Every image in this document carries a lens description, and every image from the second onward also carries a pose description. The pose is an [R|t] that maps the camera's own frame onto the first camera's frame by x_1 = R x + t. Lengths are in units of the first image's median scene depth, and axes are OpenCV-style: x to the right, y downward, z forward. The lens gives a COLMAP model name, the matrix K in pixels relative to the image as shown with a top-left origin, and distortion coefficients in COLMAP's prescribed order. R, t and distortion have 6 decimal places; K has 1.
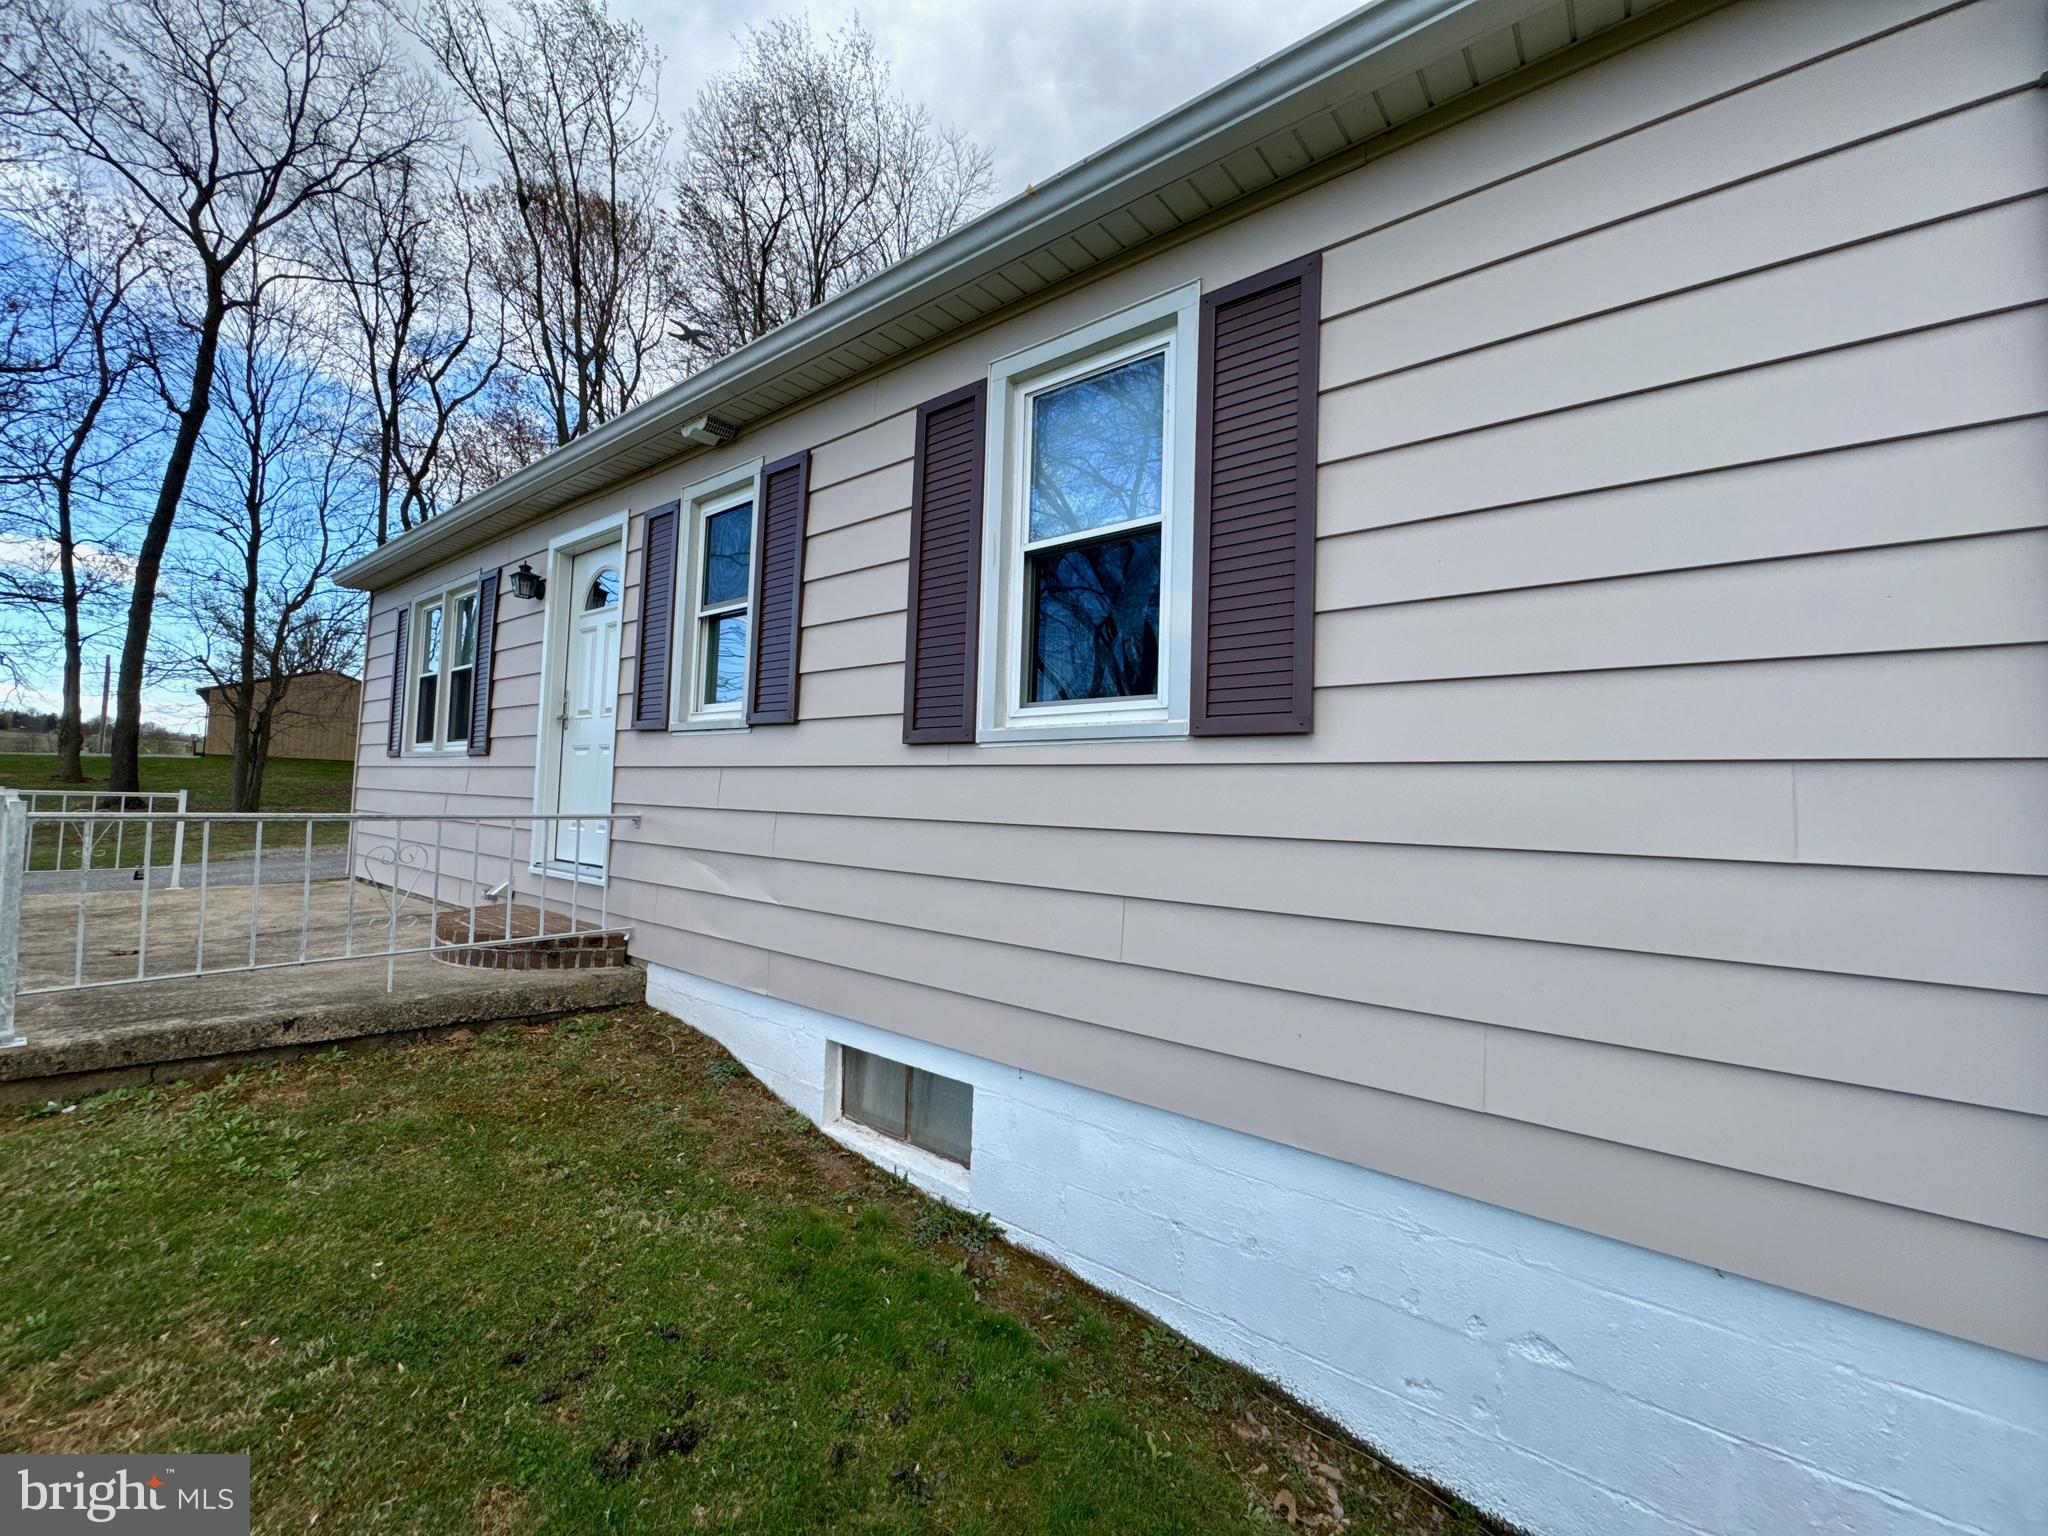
lens RADIAL K [[814.9, 0, 1024.4], [0, 814.9, 760.4], [0, 0, 1]] dist [-0.001508, -0.000555]
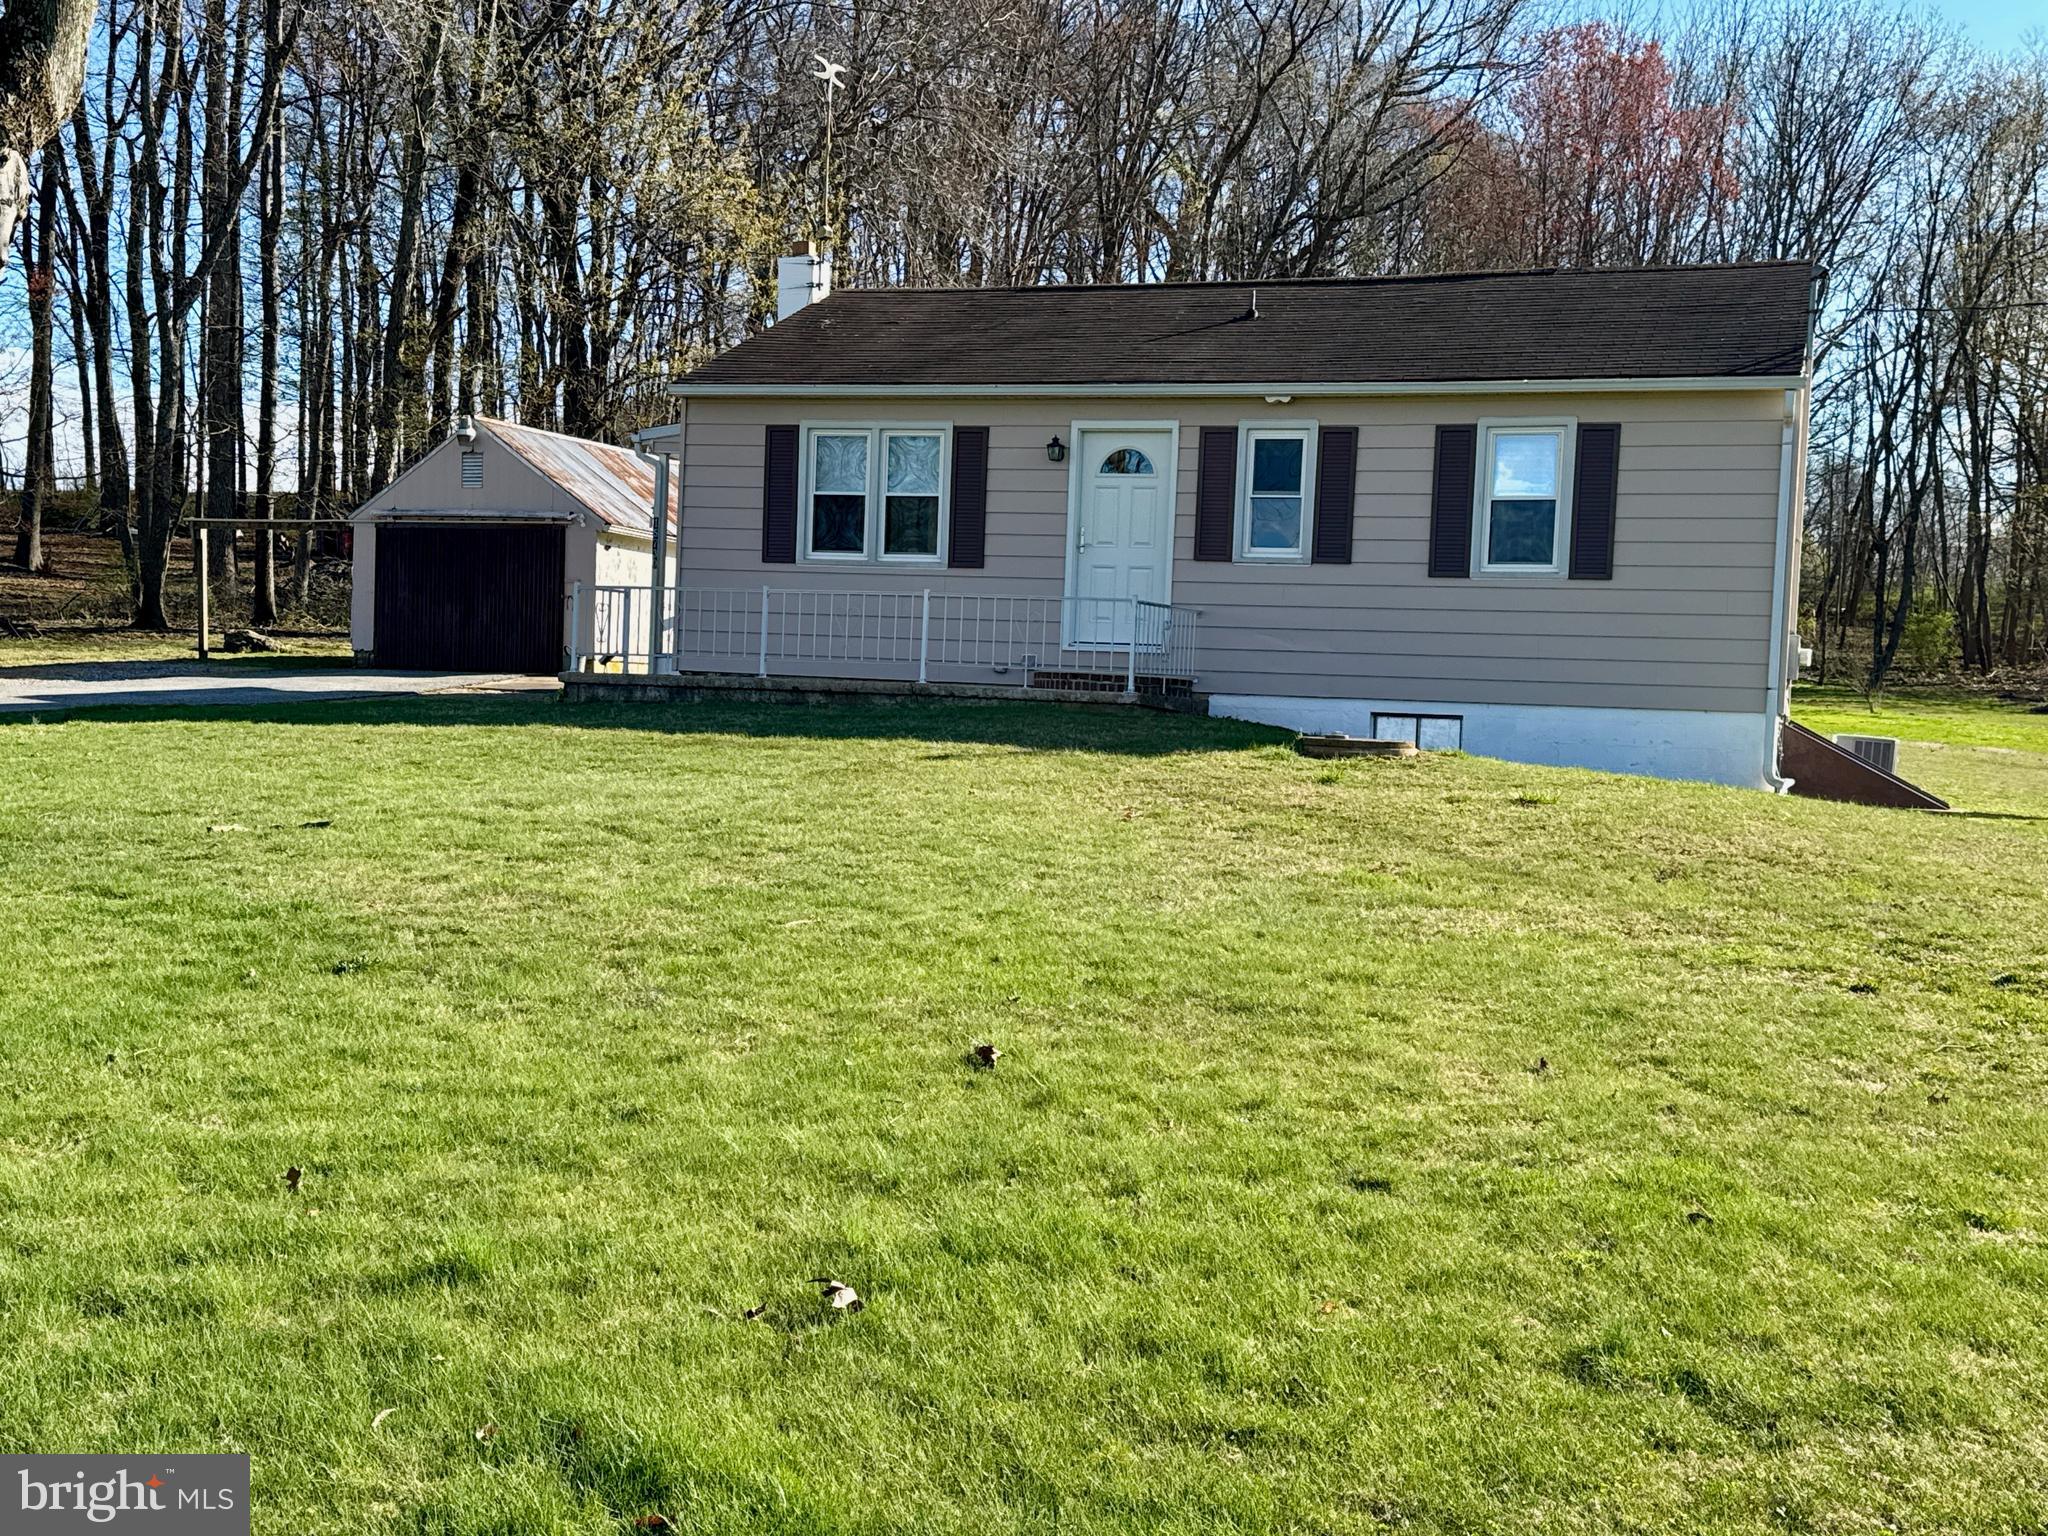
lens RADIAL K [[2226.1, 0, 1019.0], [0, 2226.1, 777.8], [0, 0, 1]] dist [0.221708, -0.513489]
pose [[0.945158, -0.002243, 0.326606, -3.286231], [-0.028710, 0.995535, 0.089920, 0.010600], [-0.325349, -0.094366, 0.940874, -4.612369]]
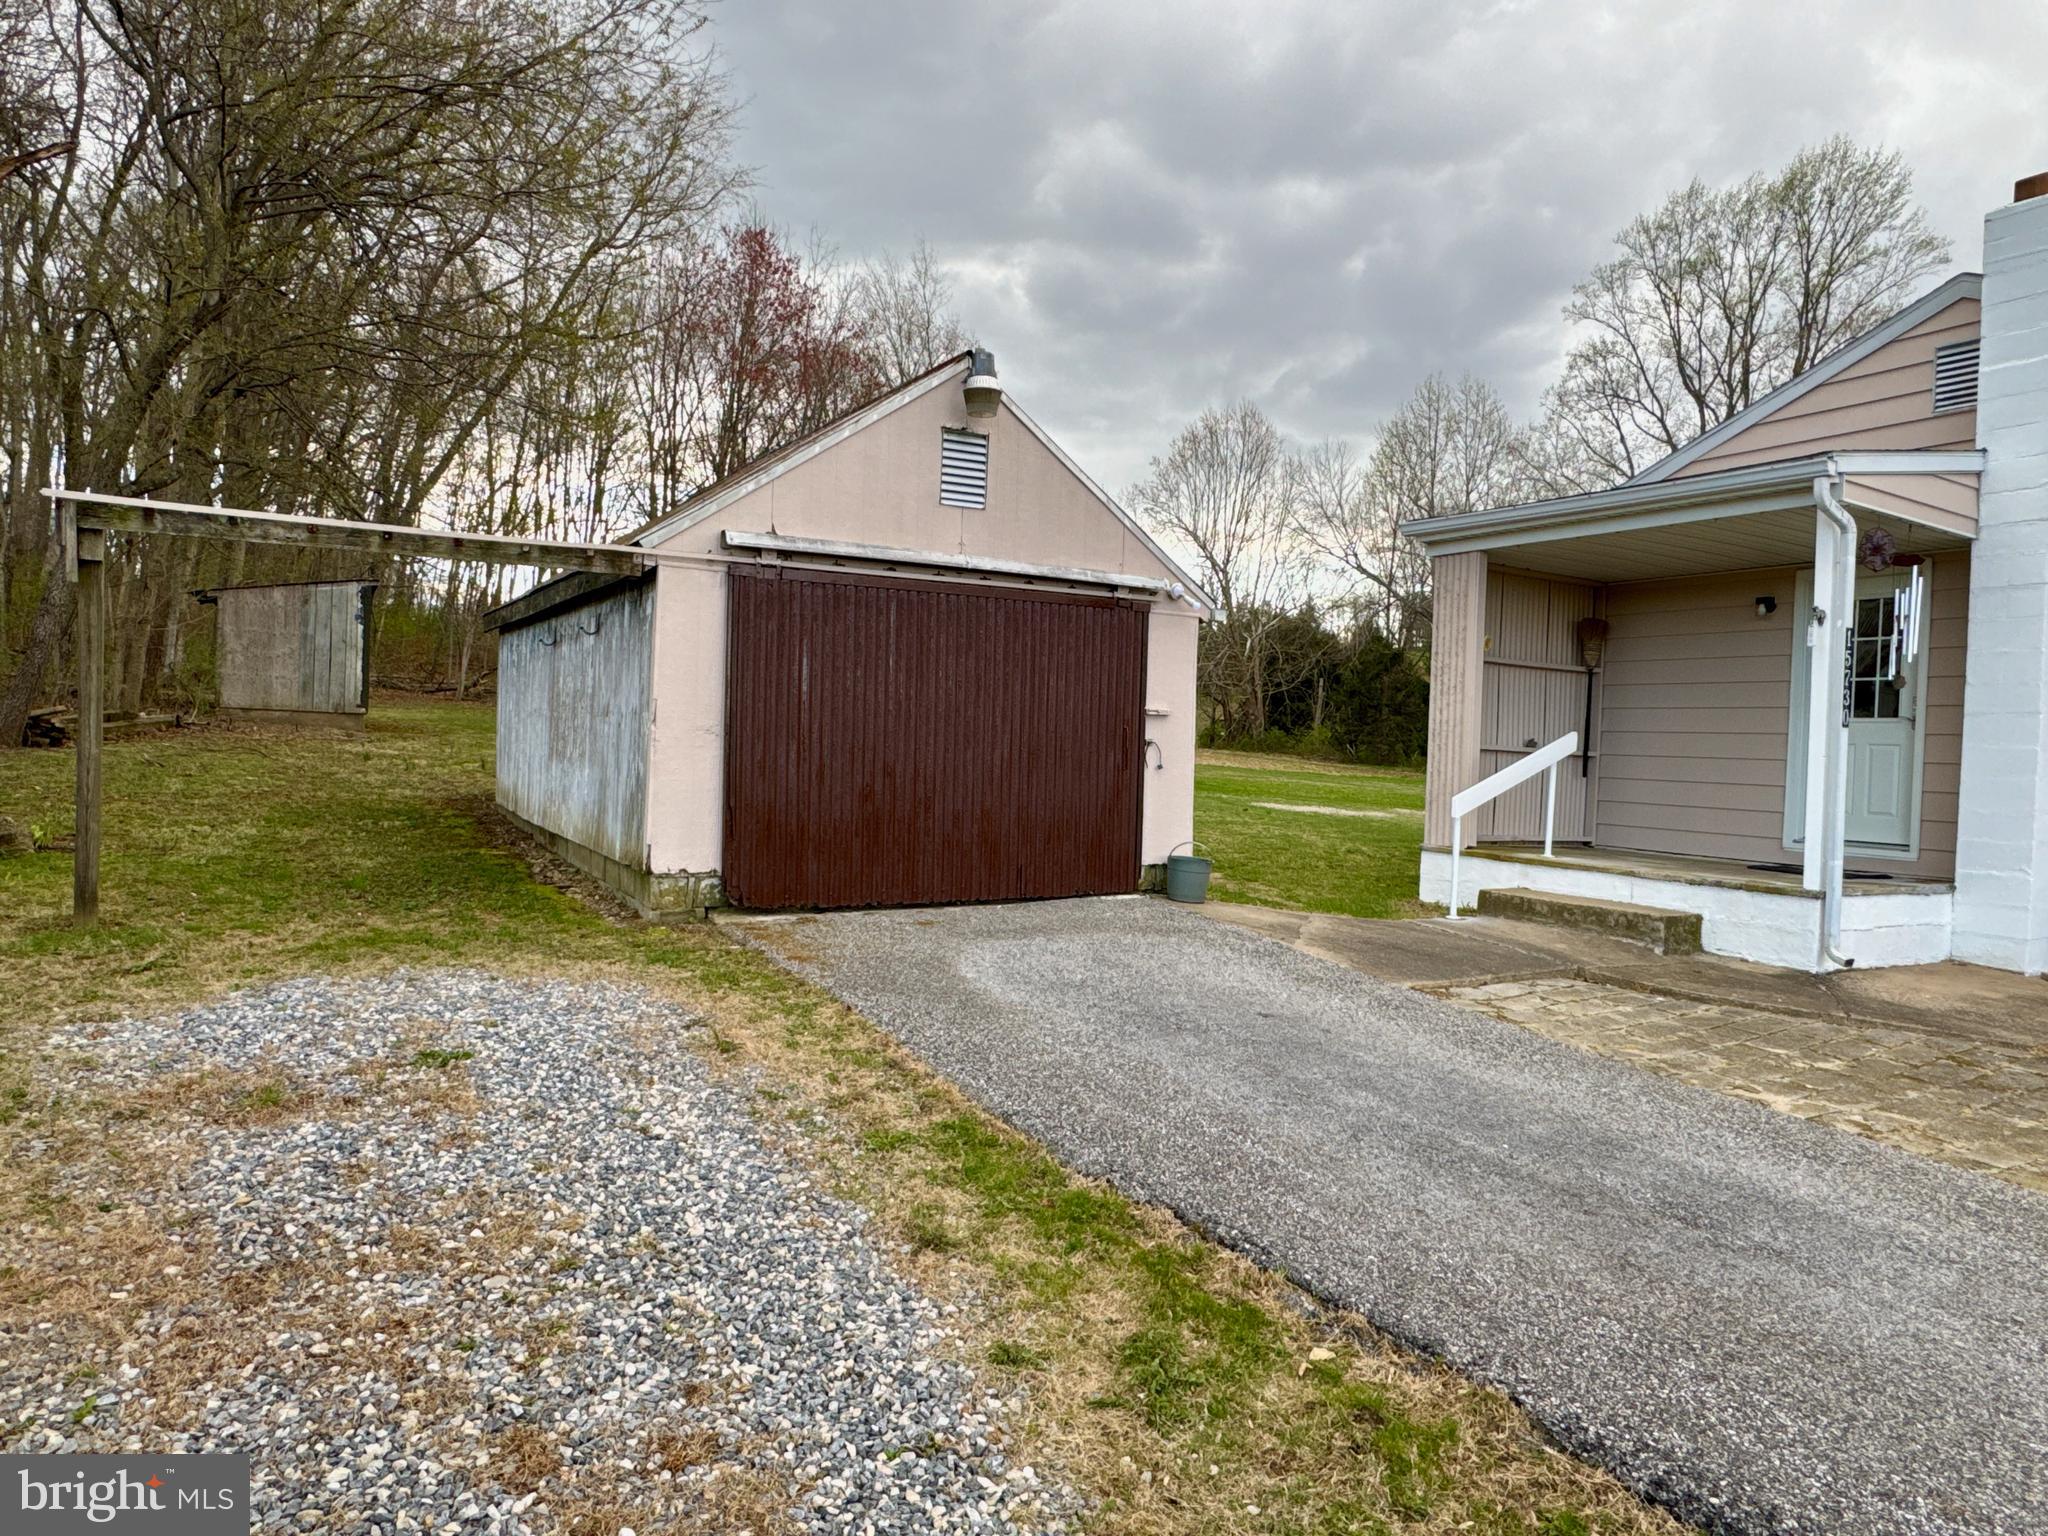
lens RADIAL K [[1270.9, 0, 1024.0], [0, 1270.9, 768.0], [0, 0, 1]] dist [-0.001295, -0.000126]
pose [[0.358293, -0.038742, 0.932805, -4.645160], [-0.069761, 0.995234, 0.068130, 0.044283], [-0.930999, -0.089484, 0.353883, 4.252774]]
